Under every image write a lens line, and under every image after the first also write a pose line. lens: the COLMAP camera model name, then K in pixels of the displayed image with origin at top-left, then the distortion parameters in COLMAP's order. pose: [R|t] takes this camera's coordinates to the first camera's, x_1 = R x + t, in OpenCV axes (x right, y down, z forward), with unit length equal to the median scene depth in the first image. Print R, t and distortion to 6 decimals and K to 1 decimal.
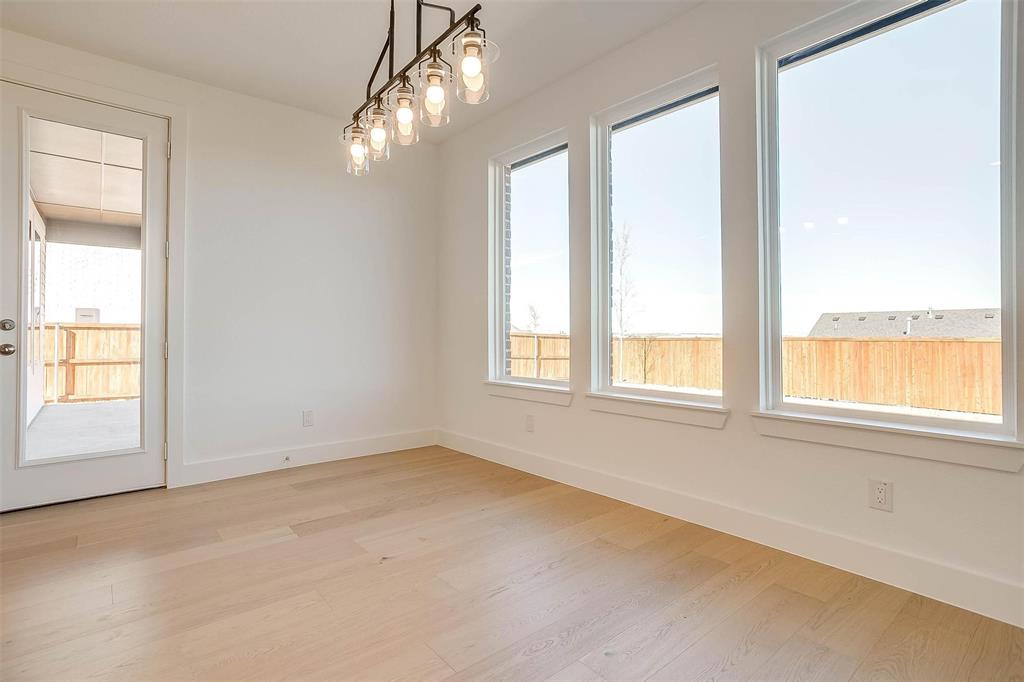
lens RADIAL K [[497.7, 0, 505.4], [0, 497.7, 337.2], [0, 0, 1]] dist [-0.005787, 0.000185]
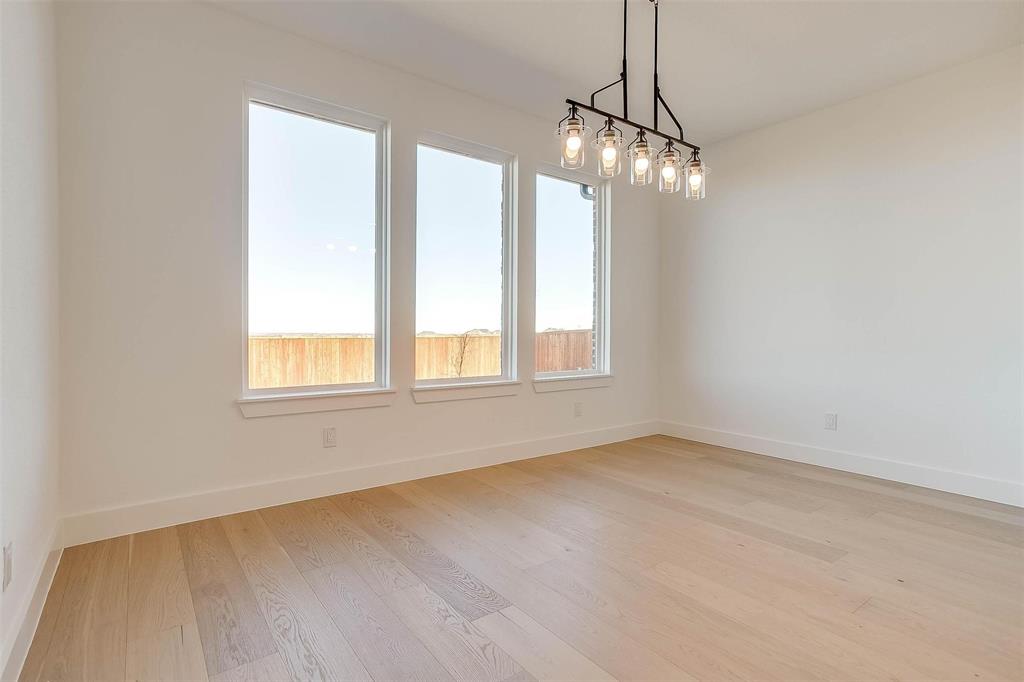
lens RADIAL K [[497.7, 0, 504.6], [0, 497.7, 339.1], [0, 0, 1]] dist [-0.005787, 0.000185]
pose [[0.059857, -0.004924, 0.998195, -0.707131], [0.007238, 0.999964, 0.004499, 0.003402], [-0.998181, 0.006956, 0.059890, 0.595743]]
